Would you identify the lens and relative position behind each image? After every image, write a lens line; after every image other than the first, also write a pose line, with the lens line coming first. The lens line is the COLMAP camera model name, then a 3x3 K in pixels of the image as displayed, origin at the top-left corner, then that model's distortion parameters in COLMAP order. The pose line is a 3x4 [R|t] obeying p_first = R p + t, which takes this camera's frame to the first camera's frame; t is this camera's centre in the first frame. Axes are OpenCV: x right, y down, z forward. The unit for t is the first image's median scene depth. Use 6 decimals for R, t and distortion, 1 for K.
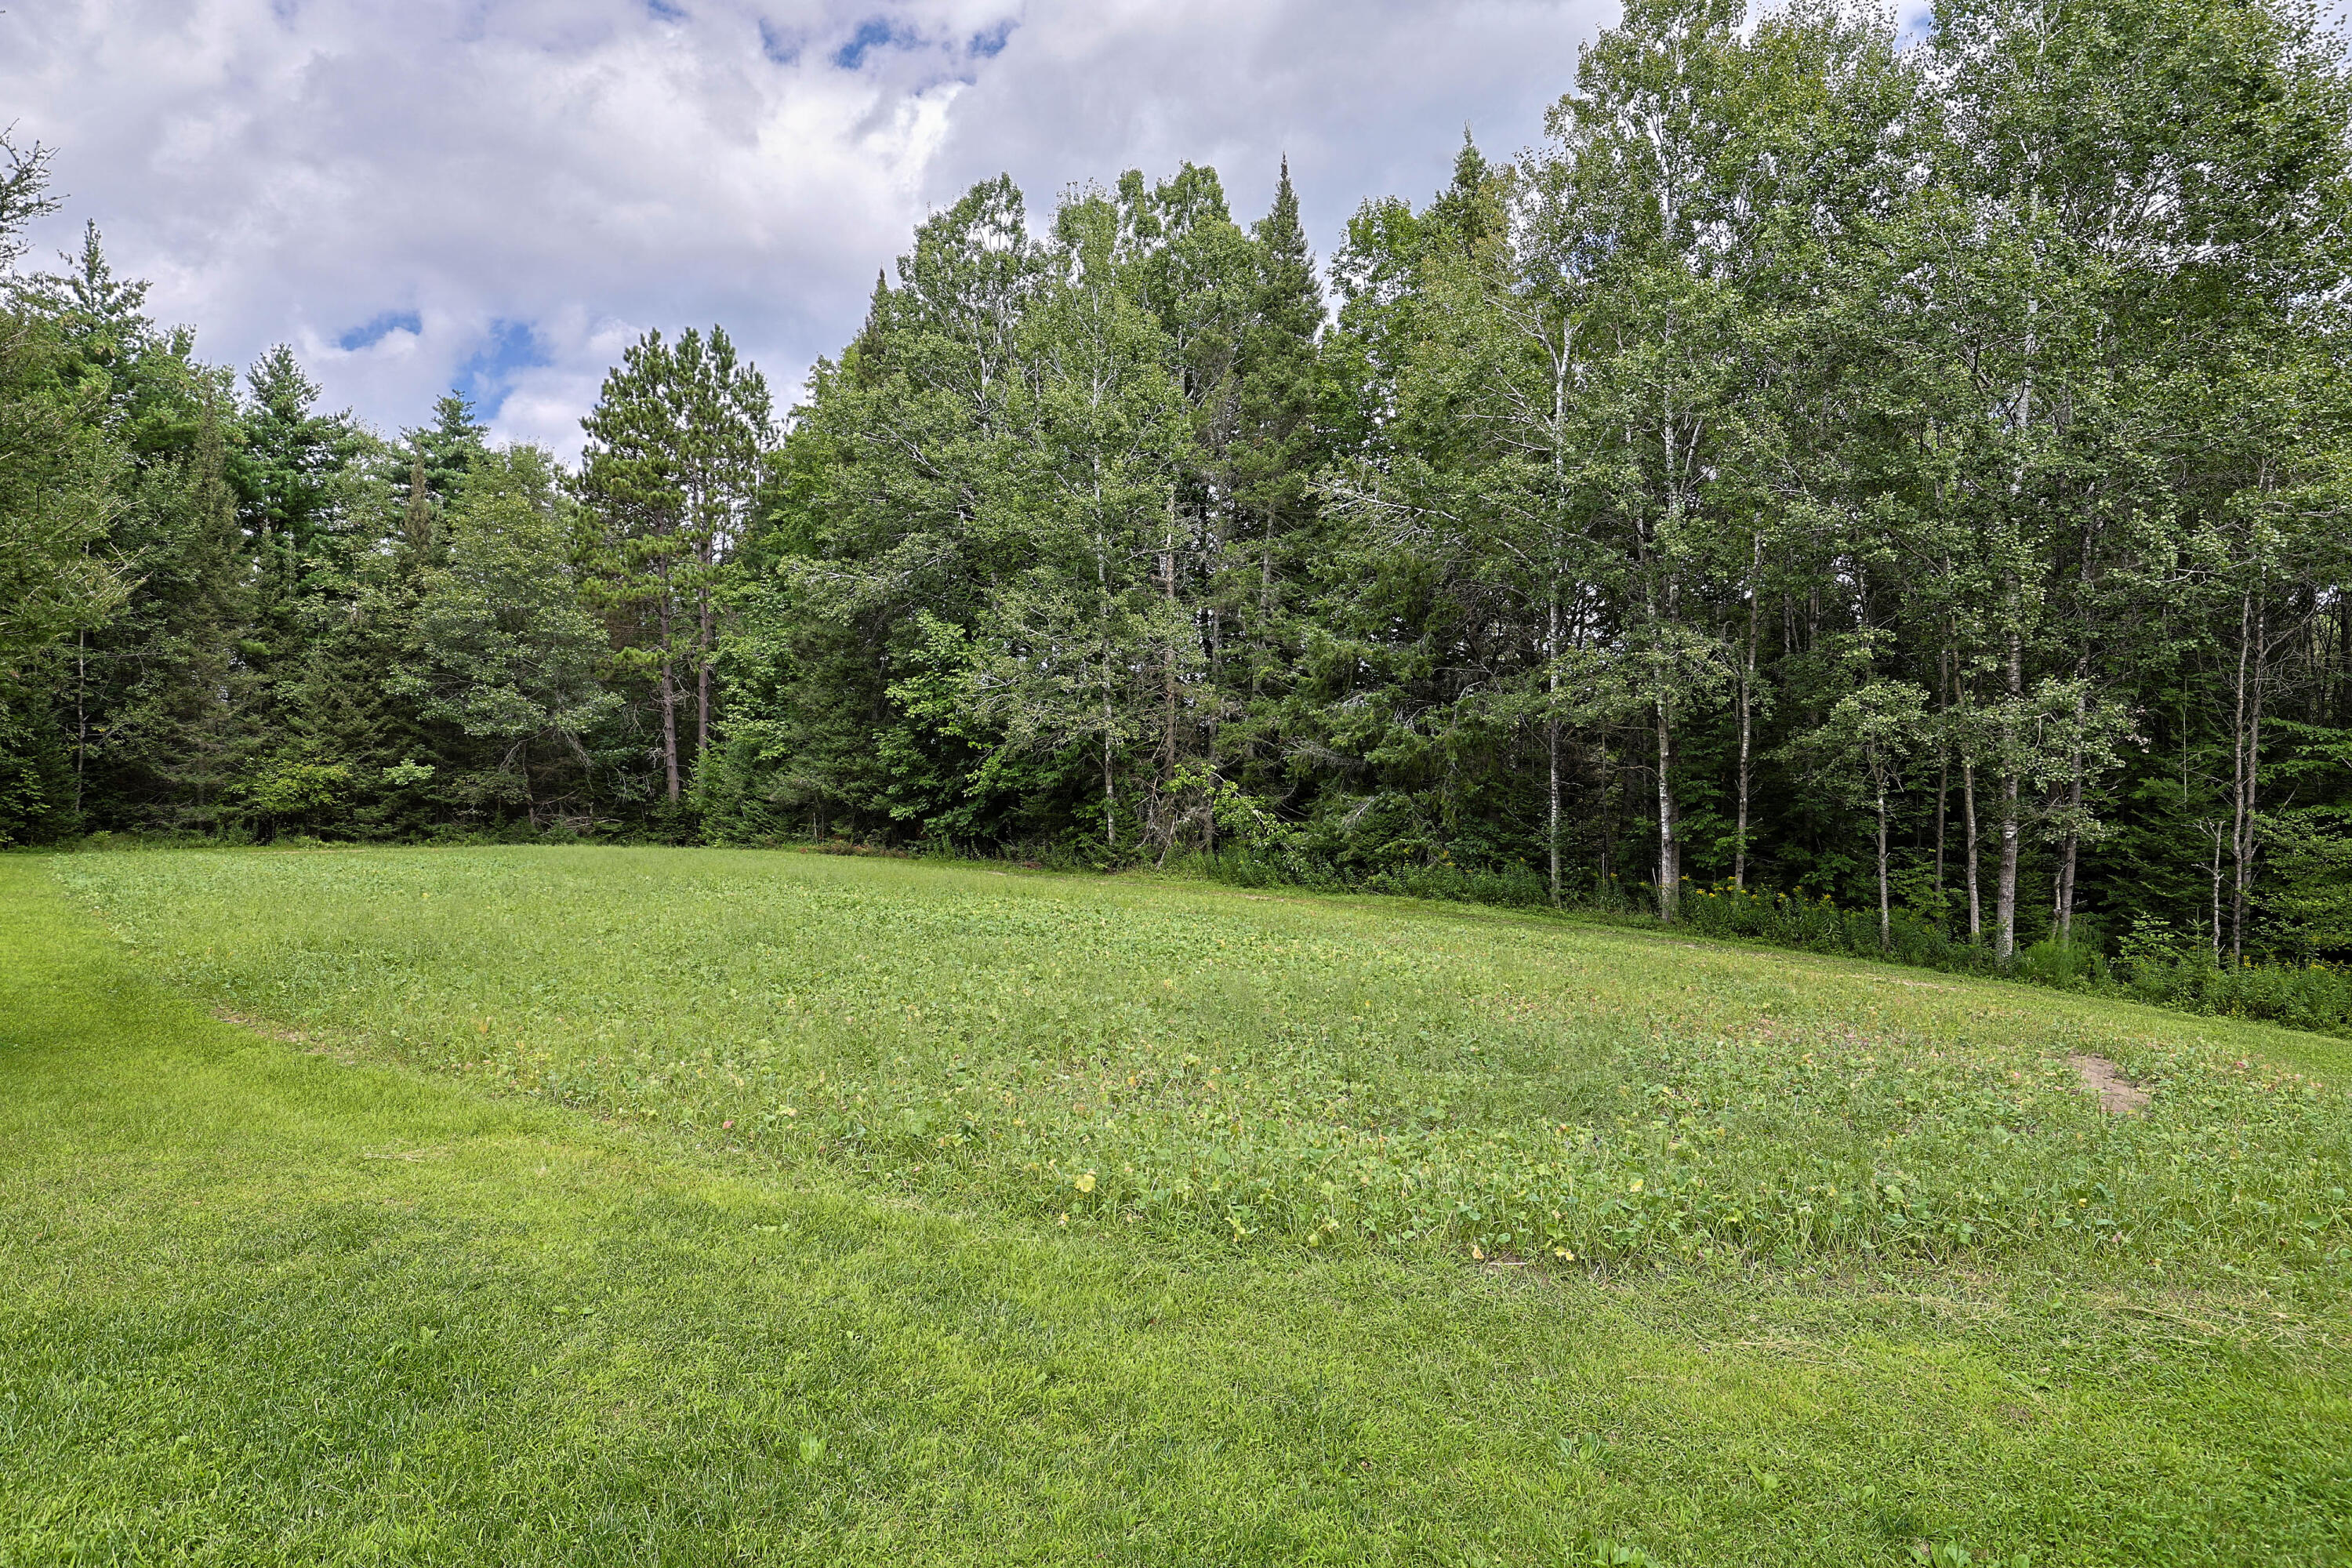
lens RADIAL K [[1145.3, 0, 1161.0], [0, 1145.3, 785.7], [0, 0, 1]] dist [-0.031485, 0.003361]
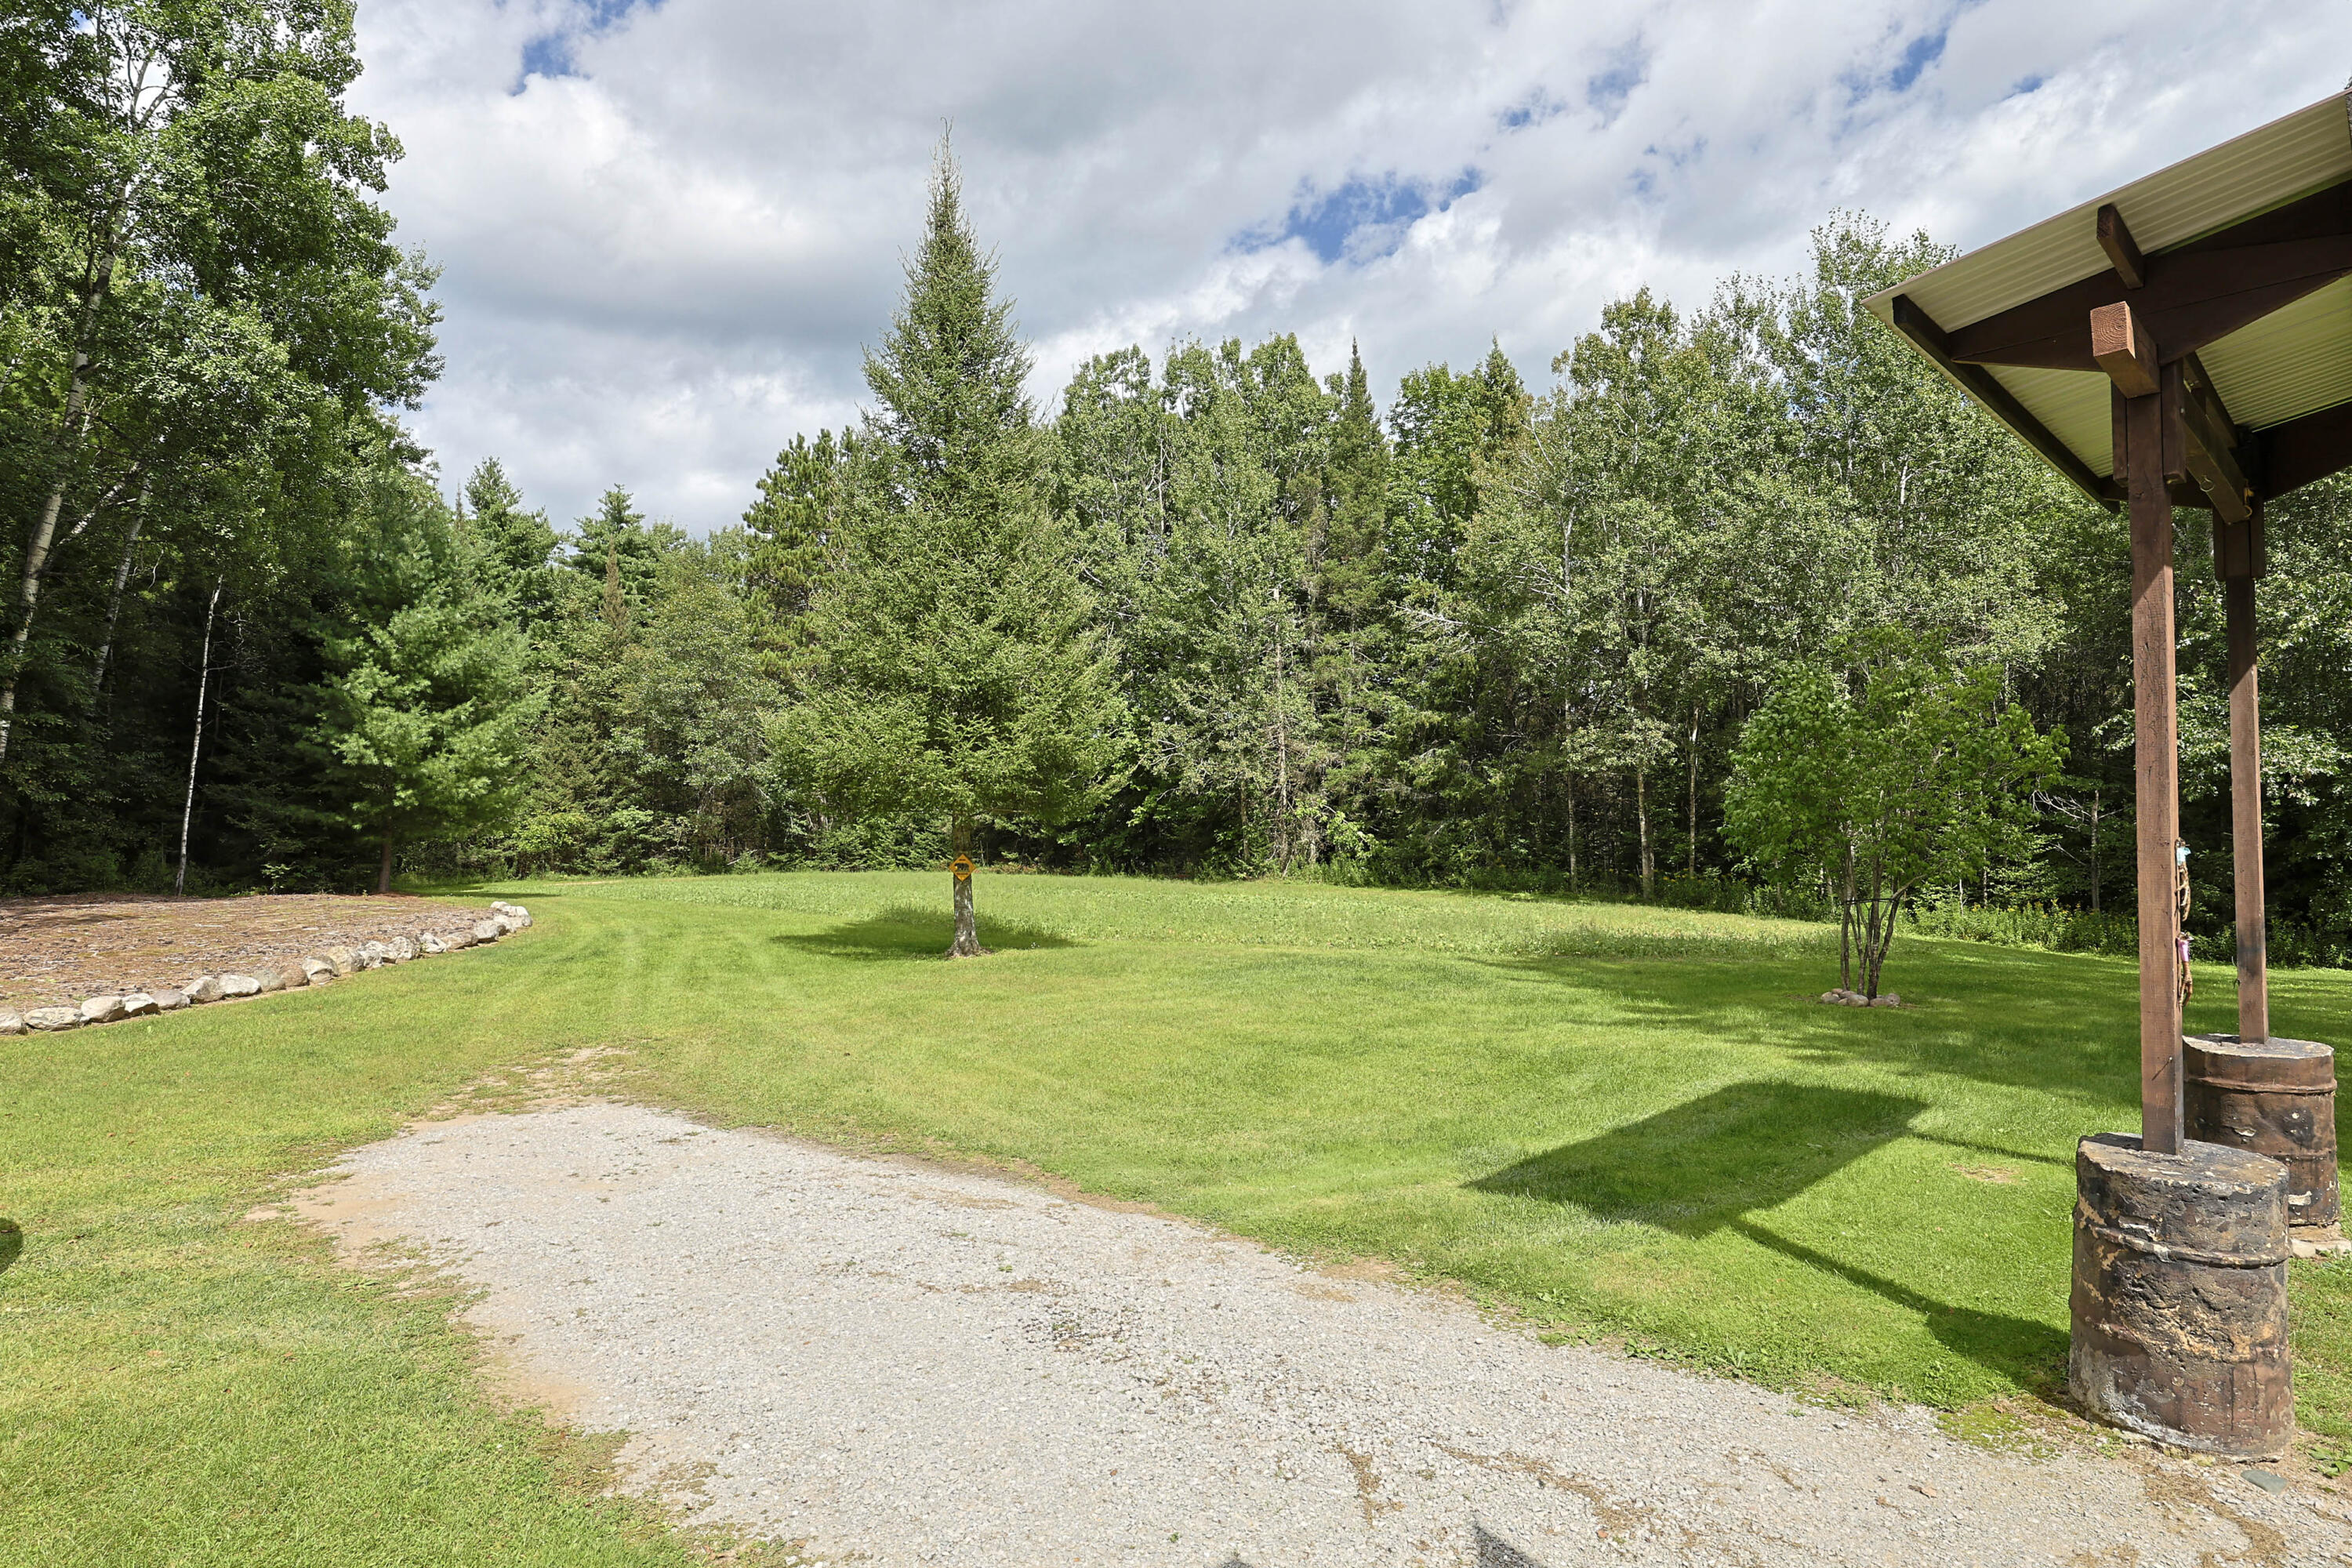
lens RADIAL K [[1145.3, 0, 1183.7], [0, 1145.3, 791.2], [0, 0, 1]] dist [-0.031485, 0.003361]
pose [[0.999577, -0.027738, 0.008692, -0.119841], [0.027798, 0.999590, -0.006895, -0.020975], [-0.008497, 0.007134, 0.999938, -0.336356]]
